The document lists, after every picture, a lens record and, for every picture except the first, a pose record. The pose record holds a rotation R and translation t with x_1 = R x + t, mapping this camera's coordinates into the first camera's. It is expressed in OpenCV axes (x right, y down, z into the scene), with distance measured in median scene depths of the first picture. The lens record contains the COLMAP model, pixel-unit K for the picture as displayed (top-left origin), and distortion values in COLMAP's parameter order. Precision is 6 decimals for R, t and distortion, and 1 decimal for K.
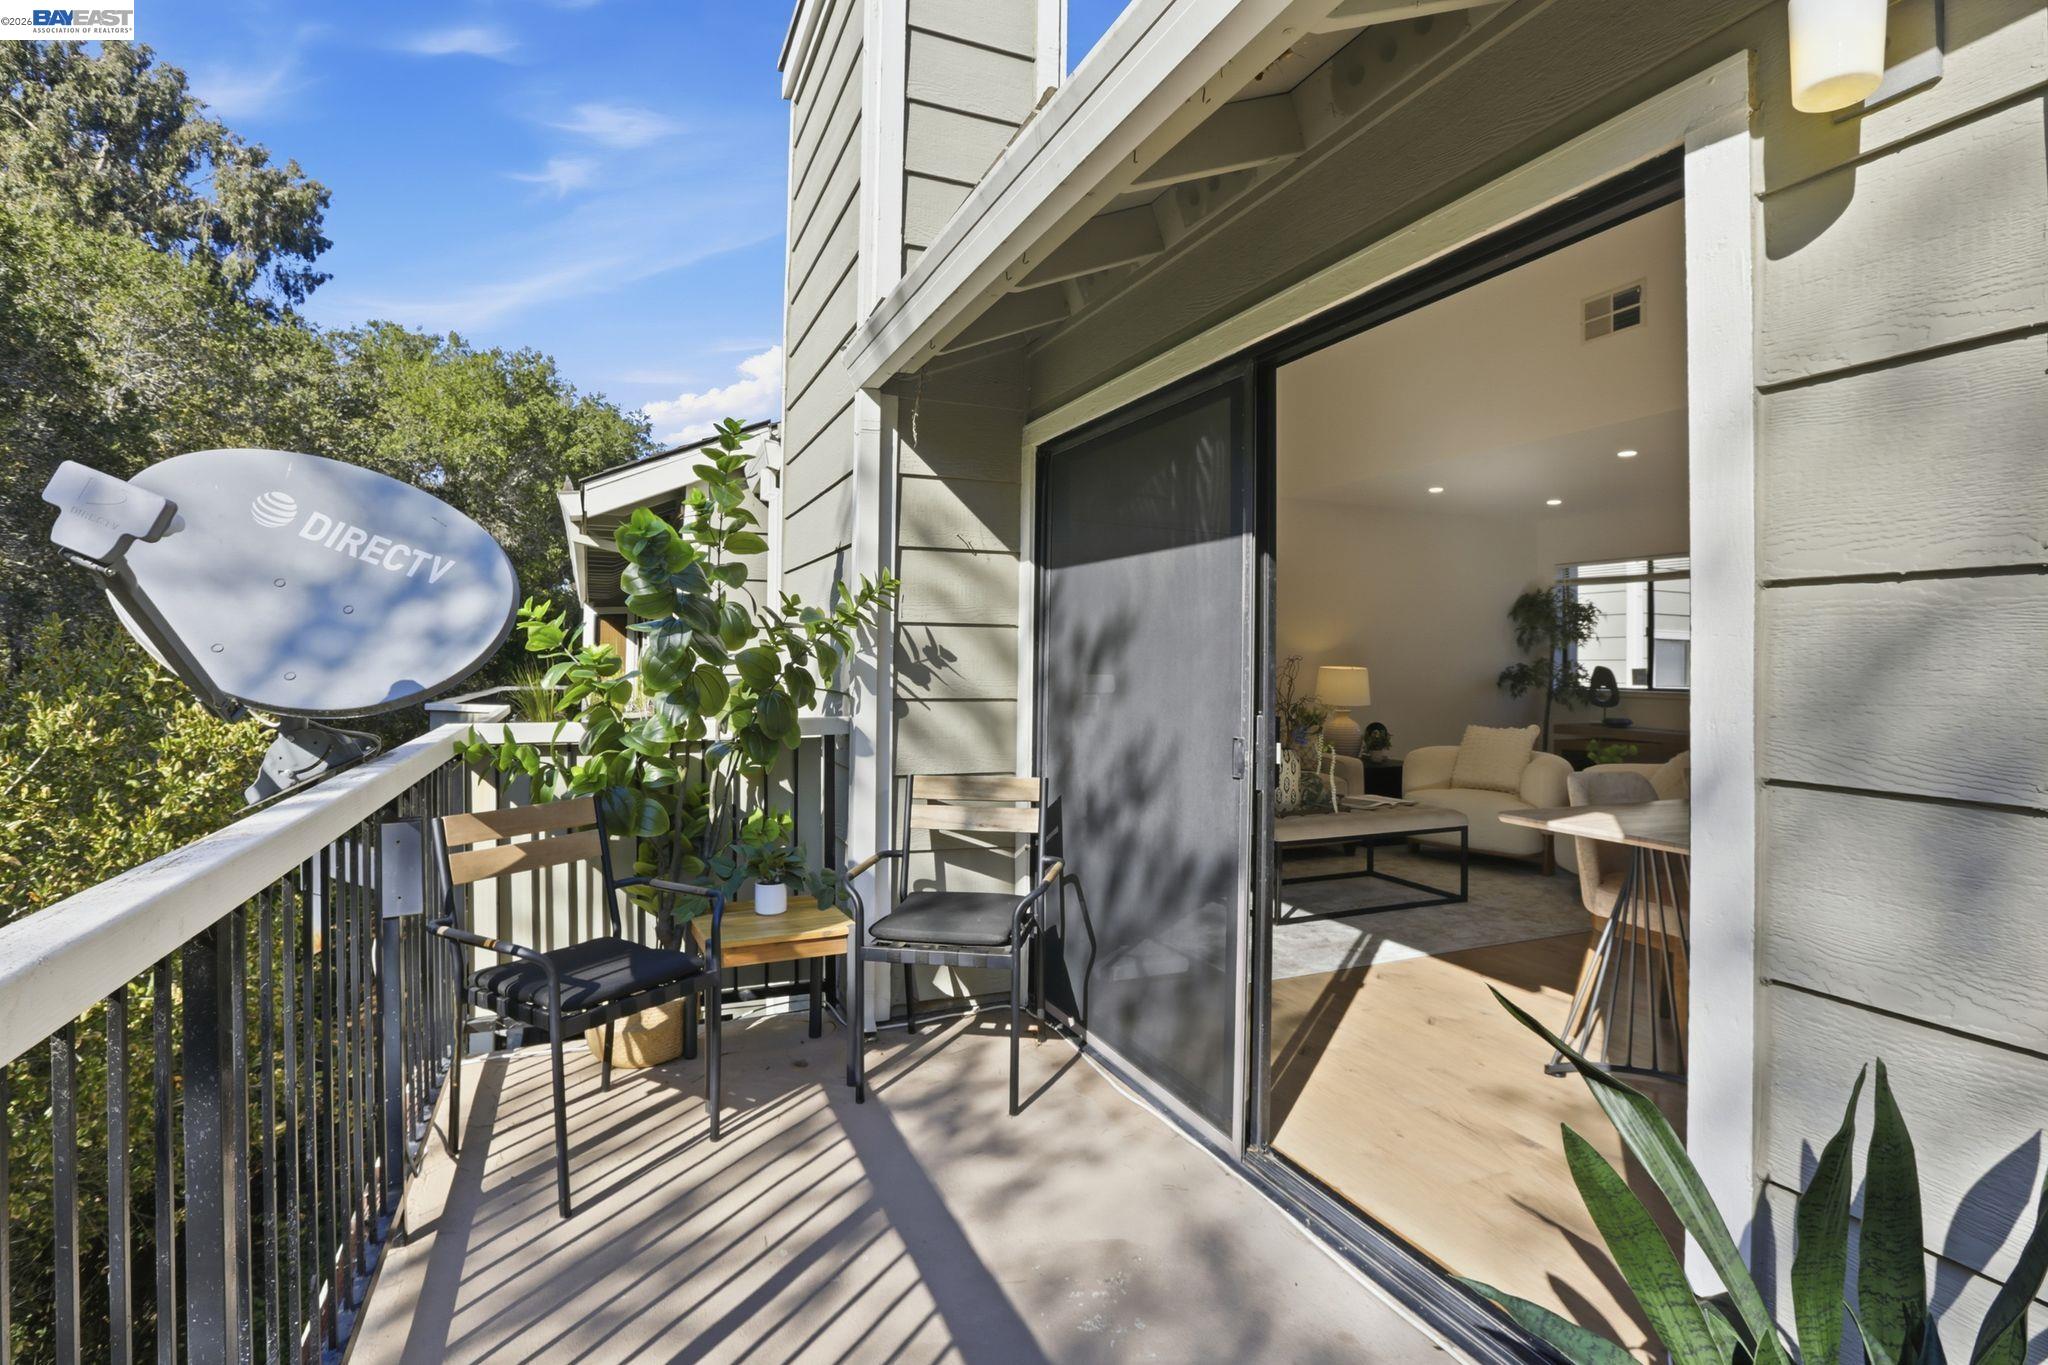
lens RADIAL K [[1015.2, 0, 1018.6], [0, 1015.2, 617.1], [0, 0, 1]] dist [-0.003339, 0.000359]
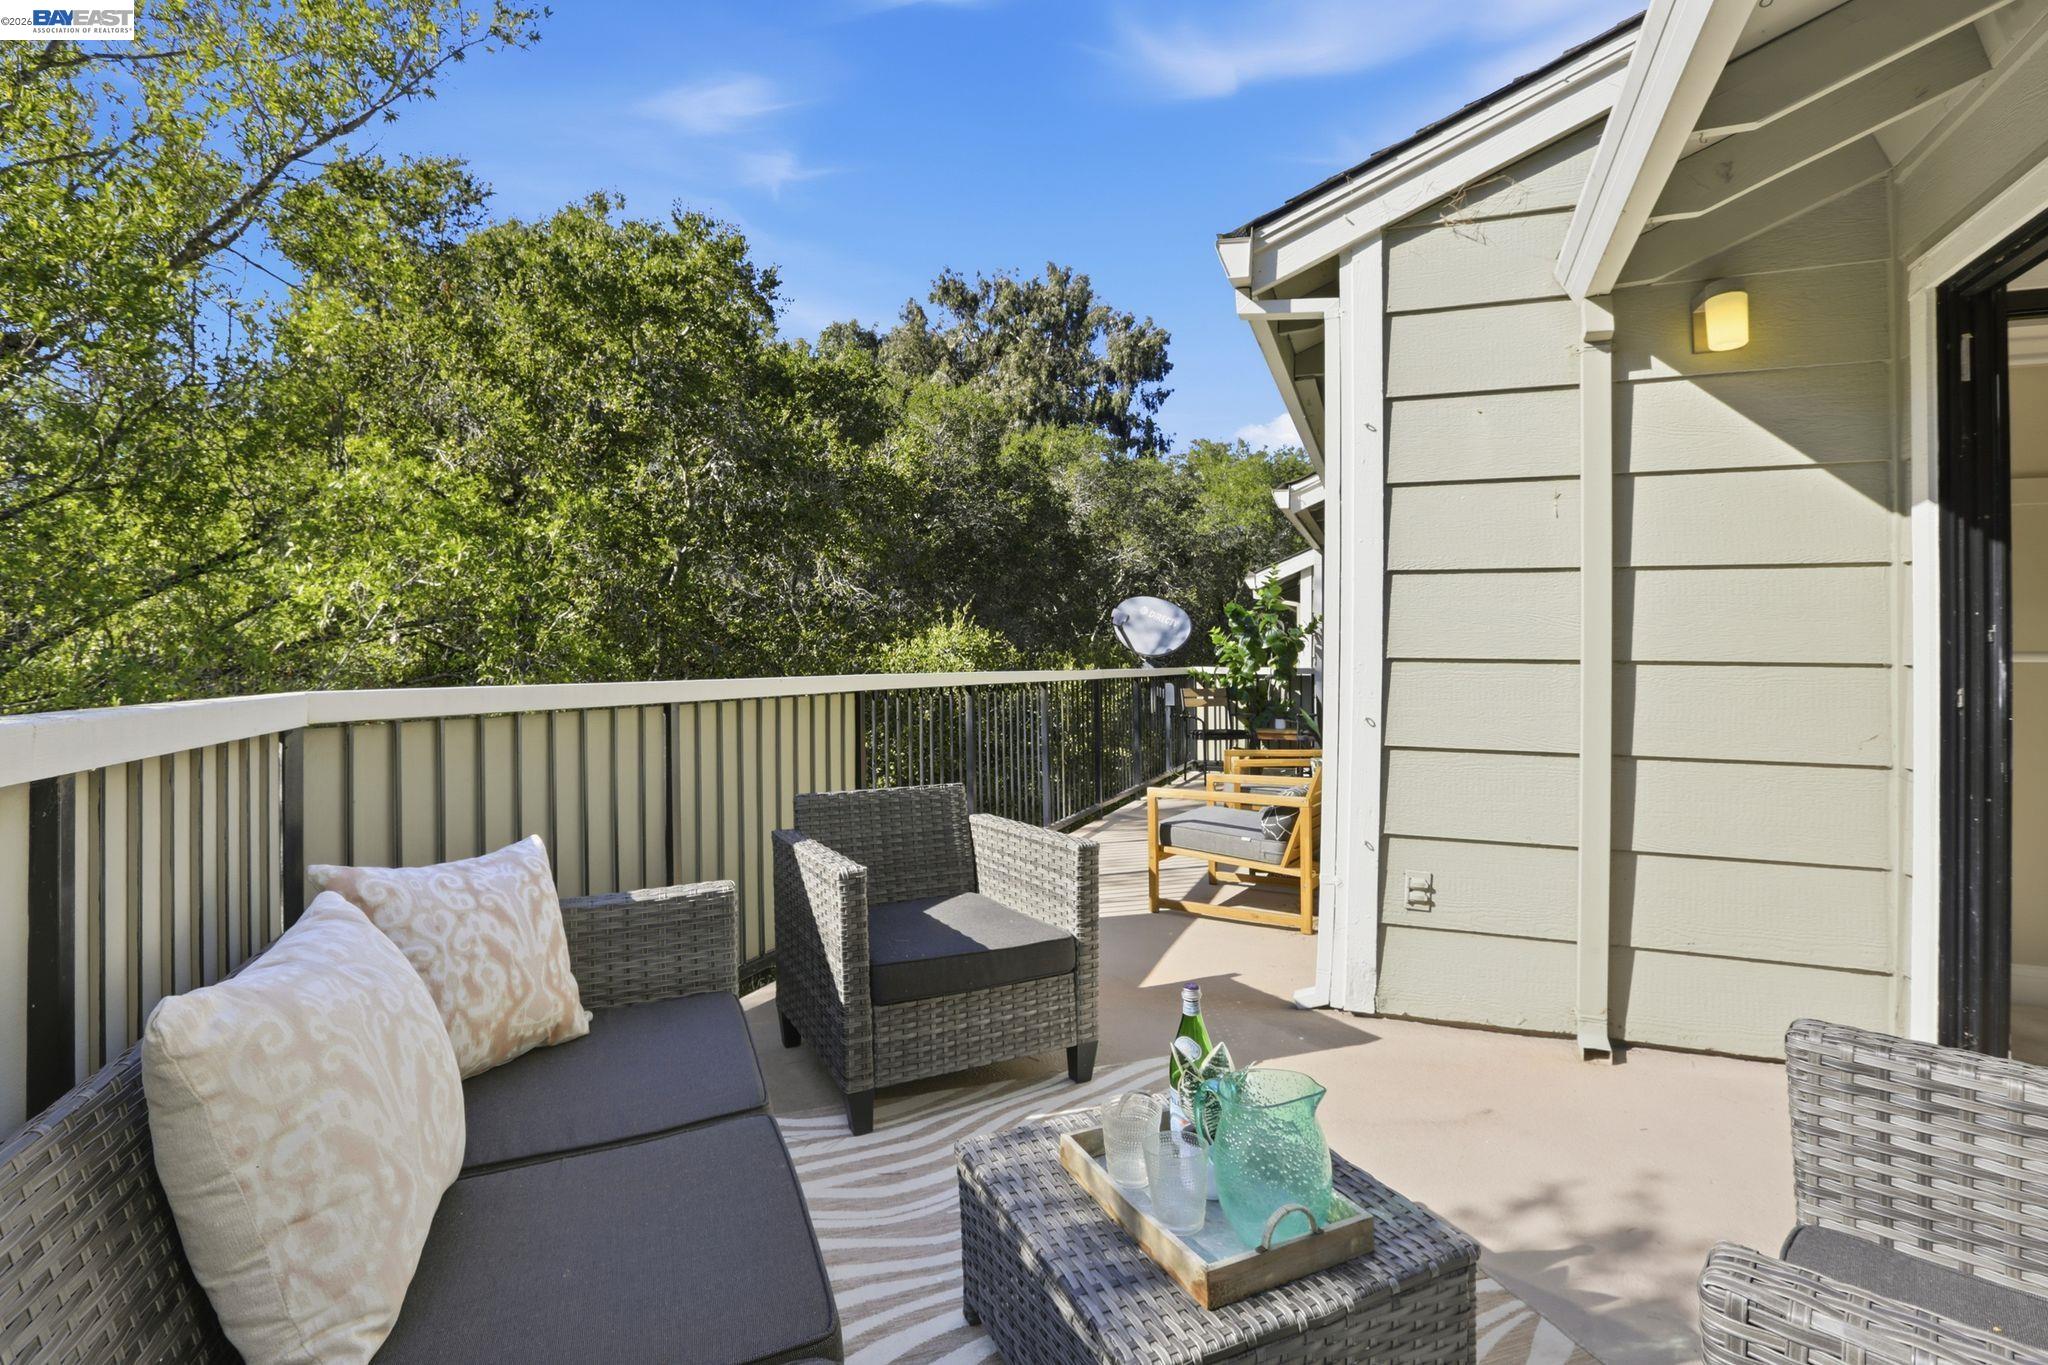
lens RADIAL K [[946.2, 0, 1018.2], [0, 946.2, 653.3], [0, 0, 1]] dist [-0.064140, 0.000069]
pose [[0.719250, -0.005301, -0.694731, 0.354879], [0.023876, 0.999569, 0.017092, -0.000809], [0.694340, -0.028880, 0.719067, -0.483271]]
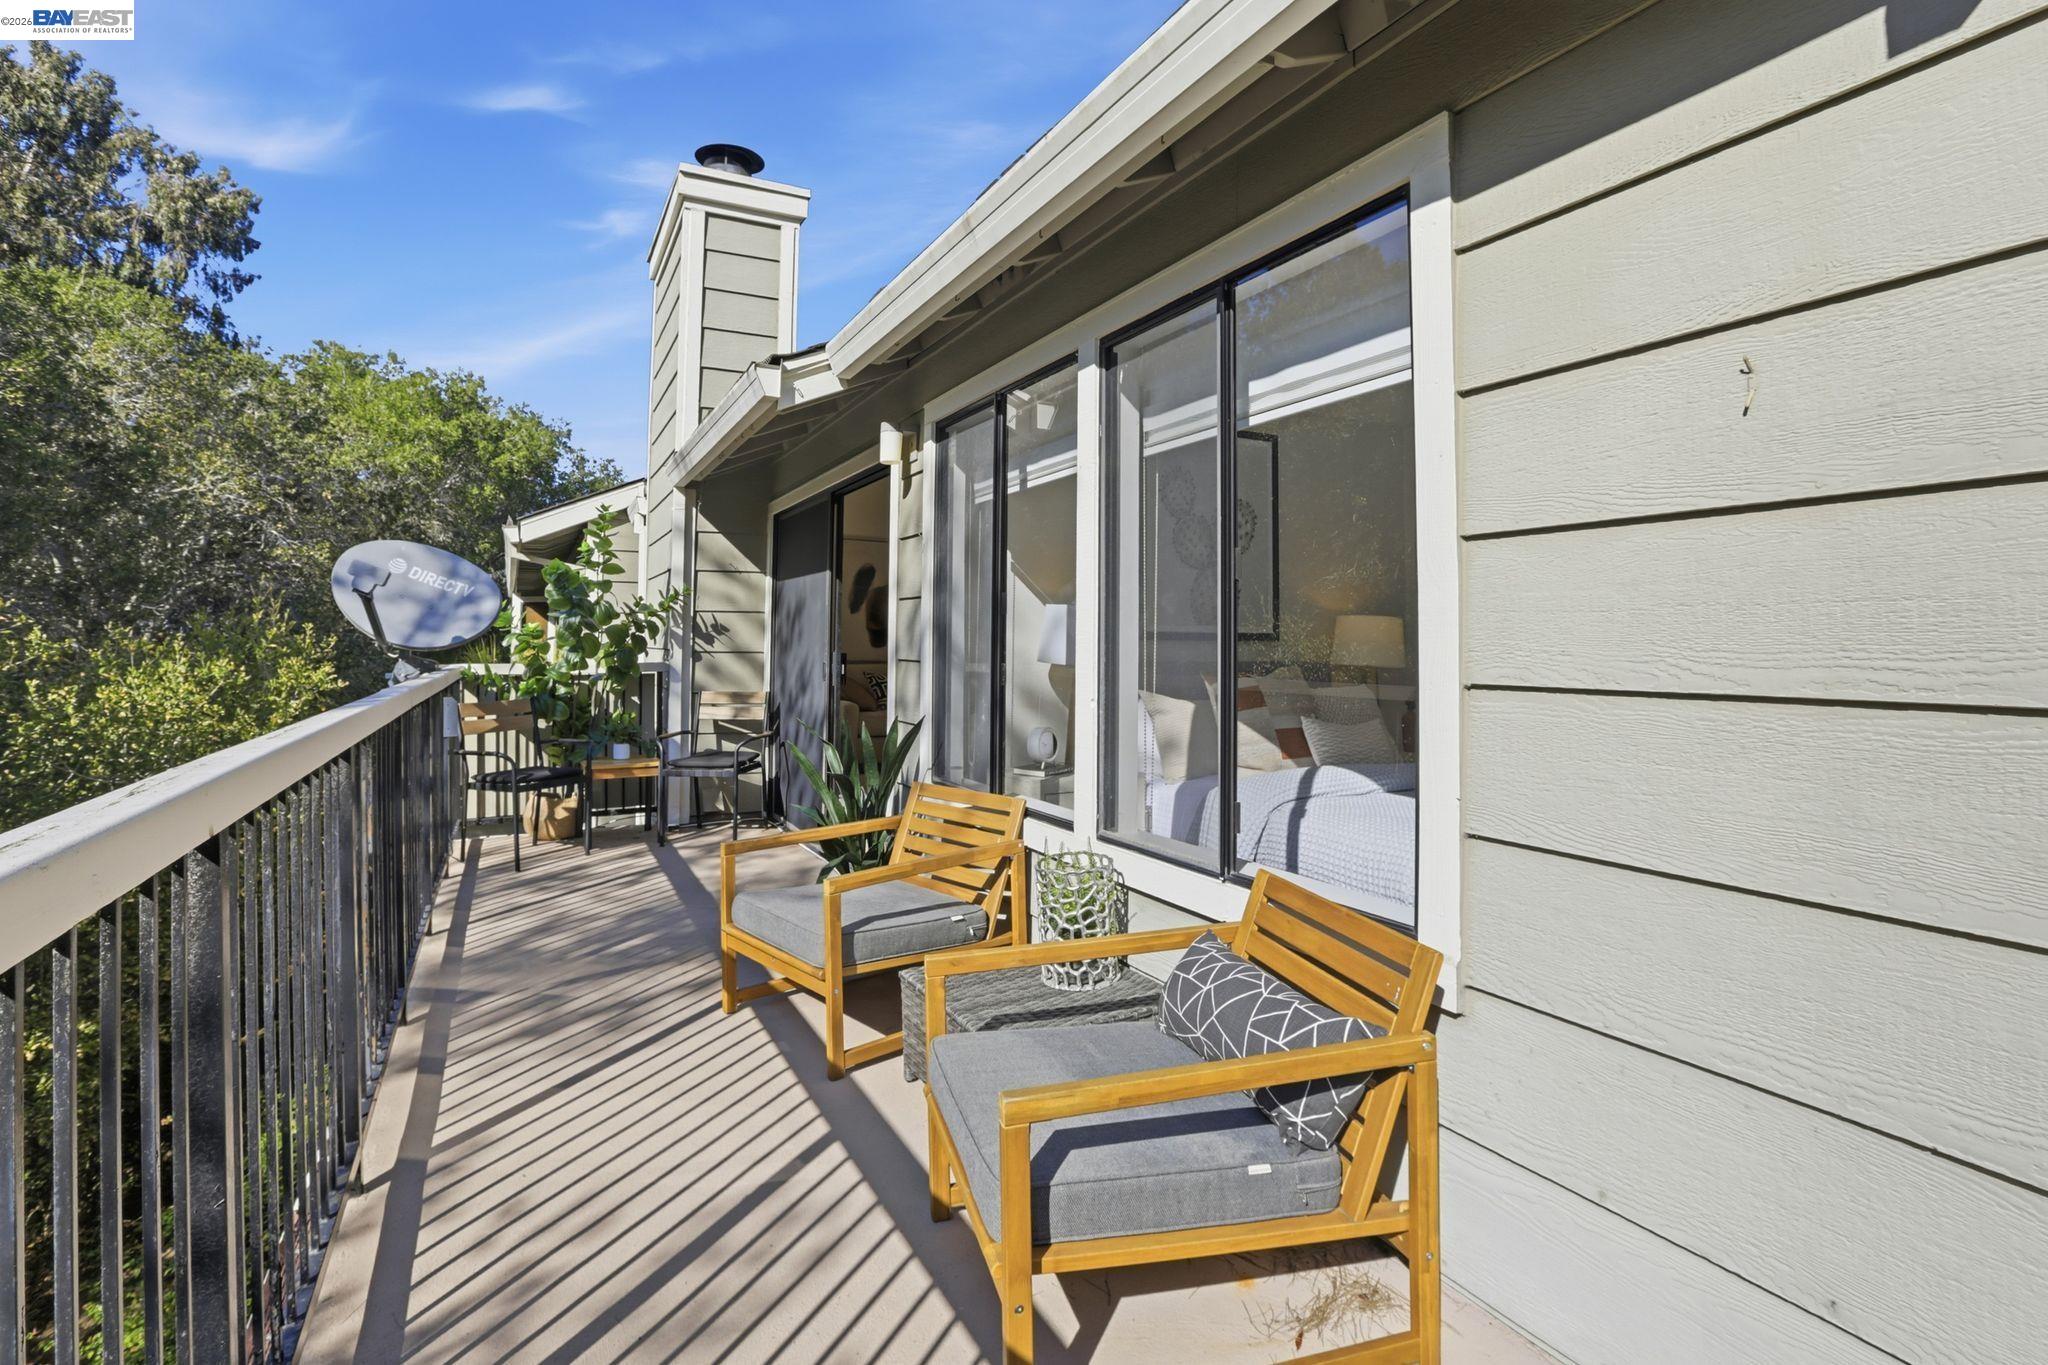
lens RADIAL K [[1002.4, 0, 989.5], [0, 1002.4, 589.8], [0, 0, 1]] dist [0.000761, 0.001145]
pose [[0.998984, -0.002135, 0.045019, 0.117852], [0.002696, 0.999920, -0.012398, -0.003238], [-0.044989, 0.012507, 0.998909, -0.302350]]
